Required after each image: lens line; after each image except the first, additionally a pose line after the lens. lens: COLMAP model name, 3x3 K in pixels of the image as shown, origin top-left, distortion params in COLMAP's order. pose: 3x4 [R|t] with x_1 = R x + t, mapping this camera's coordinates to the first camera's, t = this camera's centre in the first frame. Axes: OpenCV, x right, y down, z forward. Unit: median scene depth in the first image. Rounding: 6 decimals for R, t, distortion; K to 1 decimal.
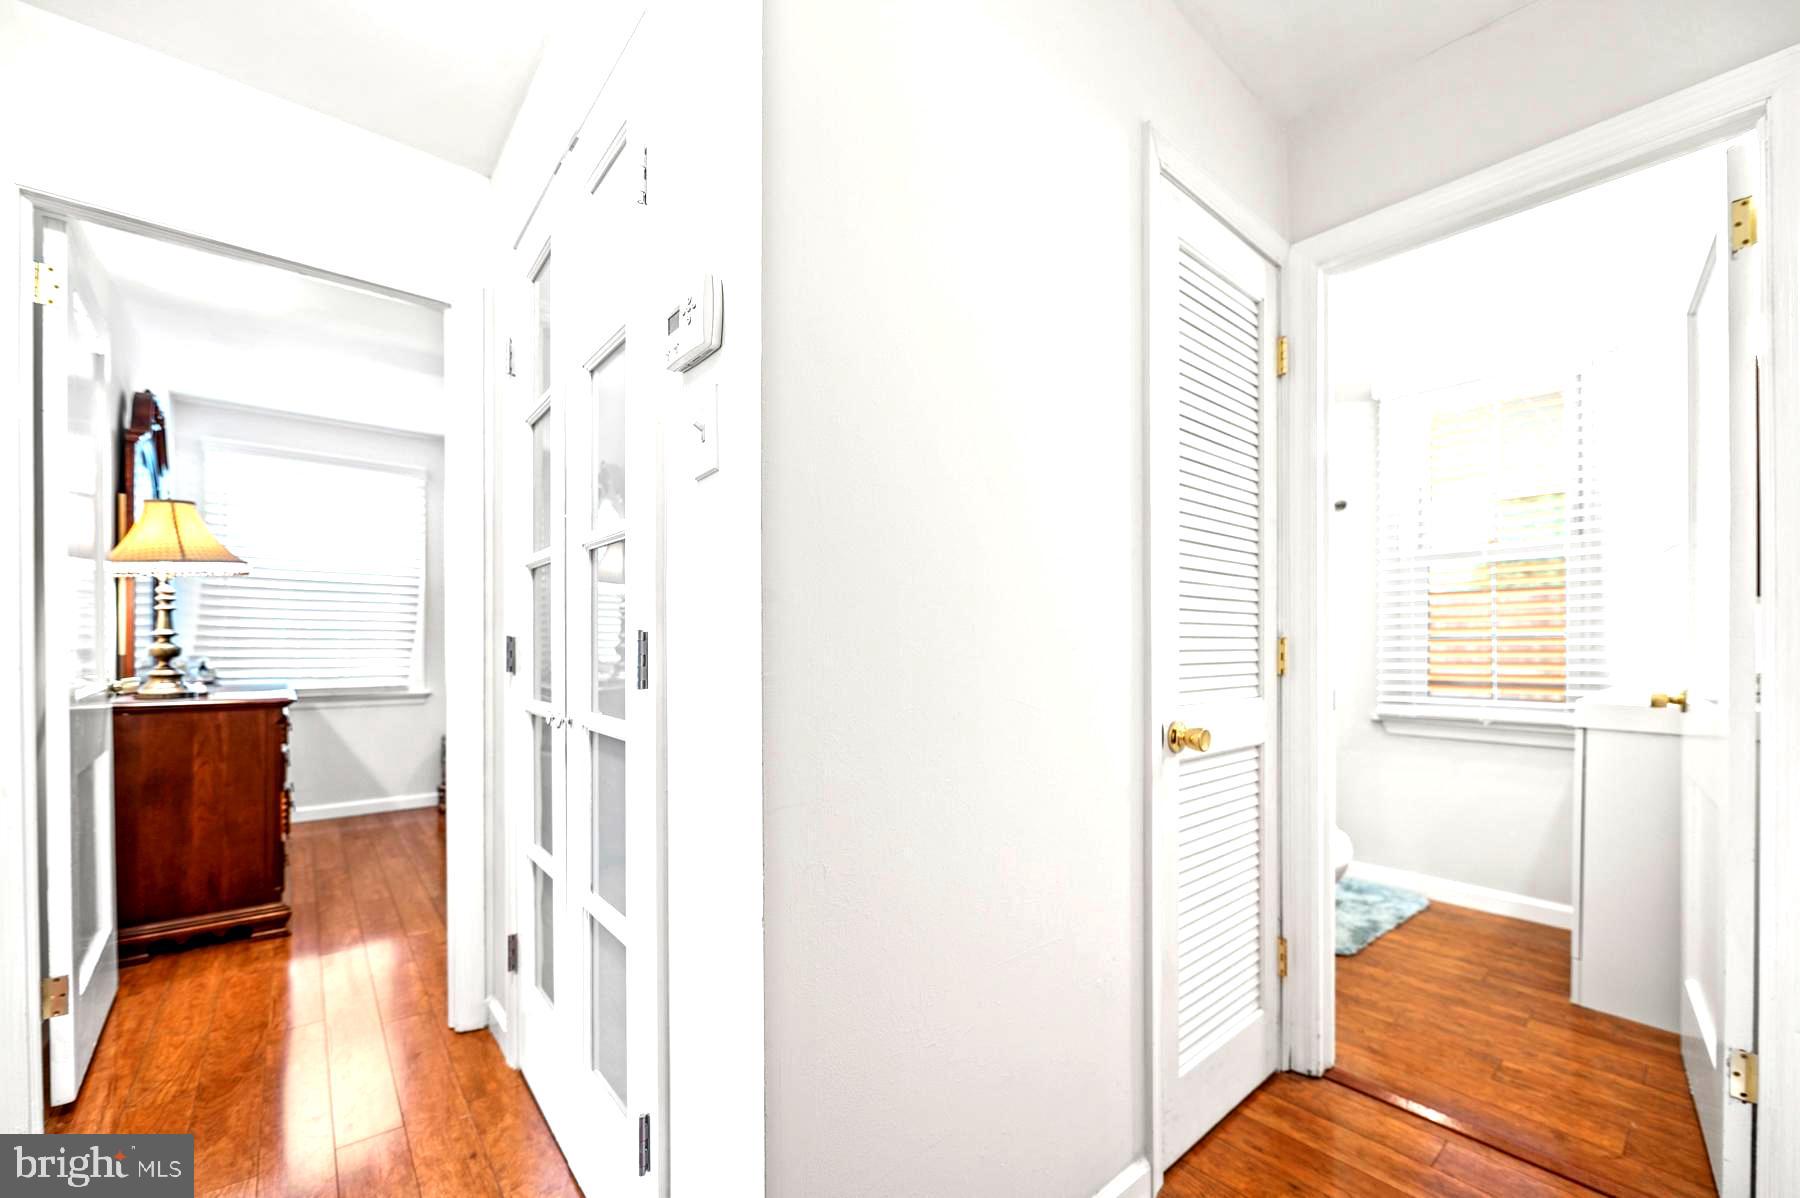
lens RADIAL K [[724.3, 0, 899.5], [0, 724.3, 646.7], [0, 0, 1]] dist [-0.006230, -0.000440]
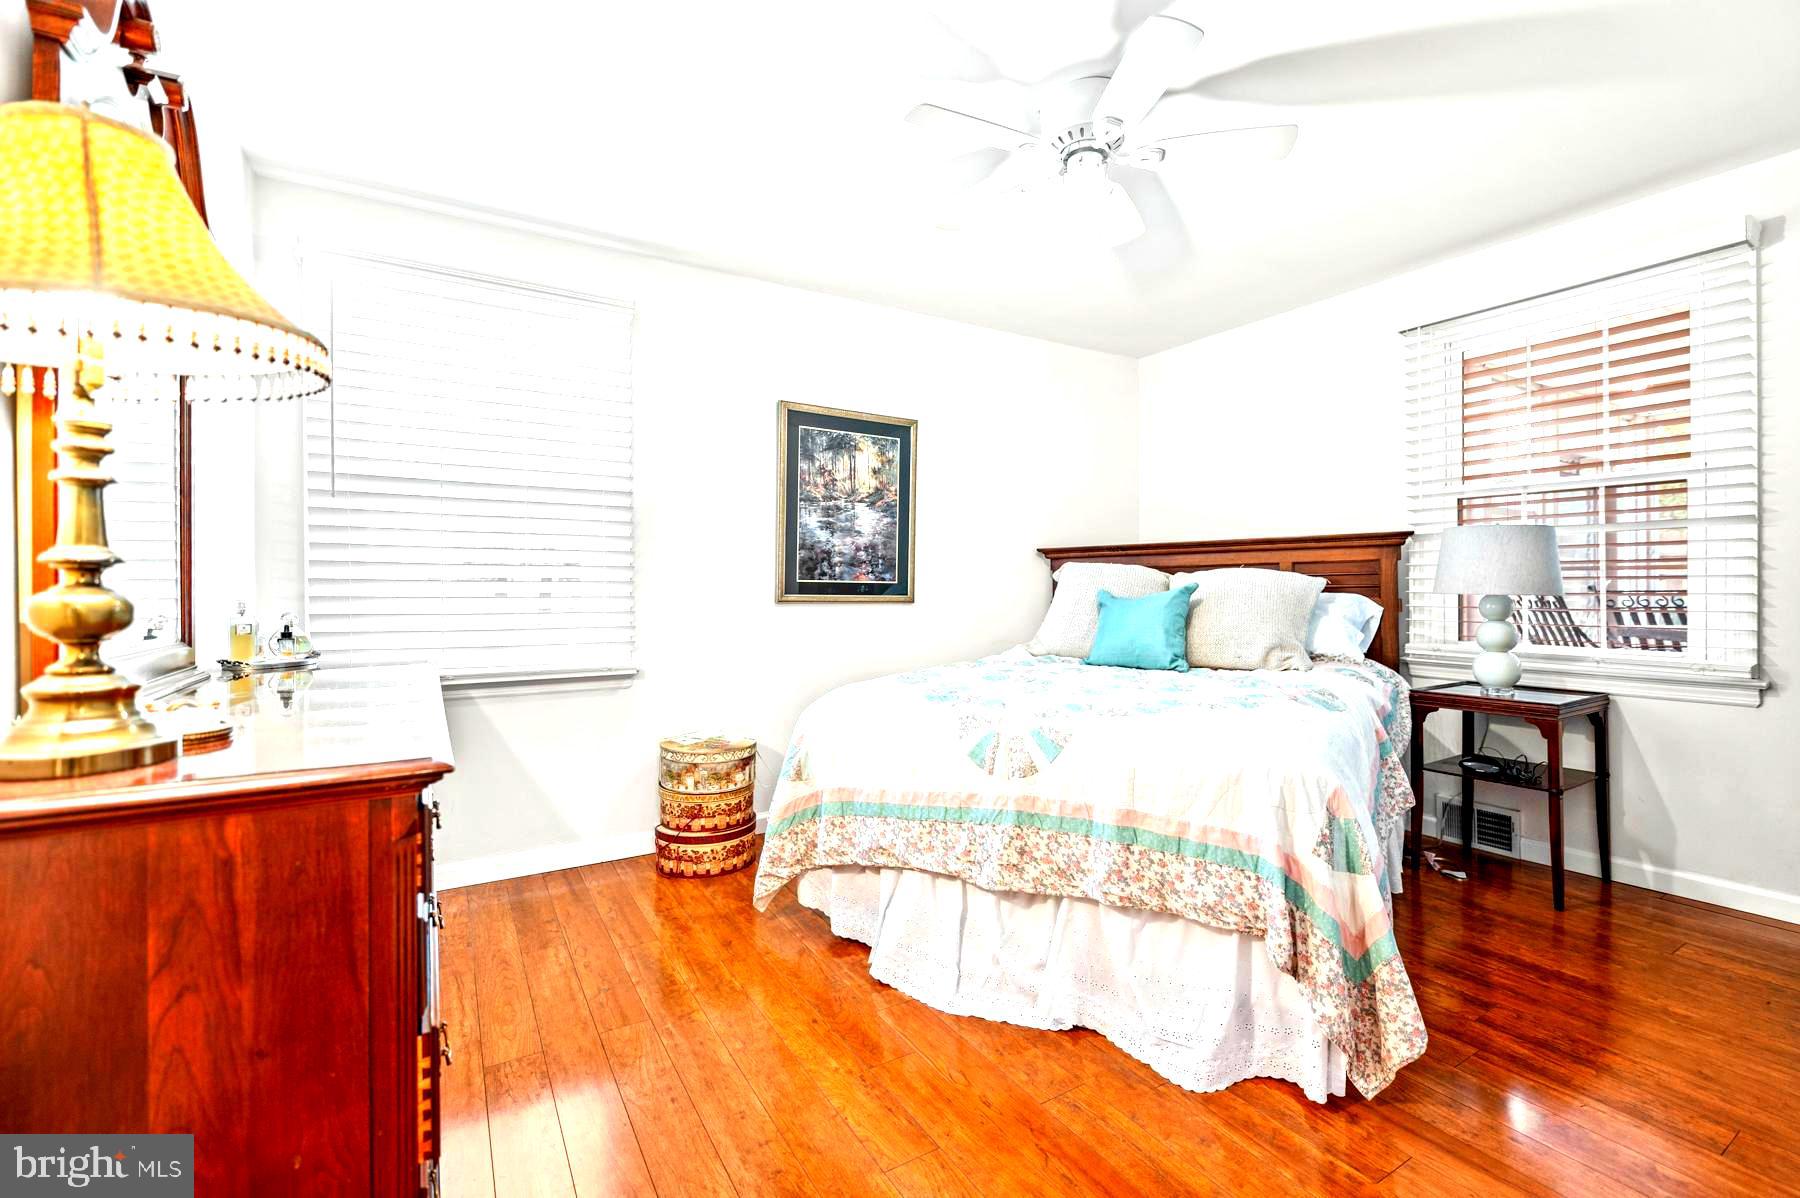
lens RADIAL K [[776.9, 0, 893.0], [0, 776.9, 592.6], [0, 0, 1]] dist [-0.009108, 0.000333]
pose [[0.986492, -0.003251, -0.163778, -0.616025], [0.003723, 0.999990, 0.002576, -0.002986], [0.163768, -0.003150, 0.986494, 0.725189]]
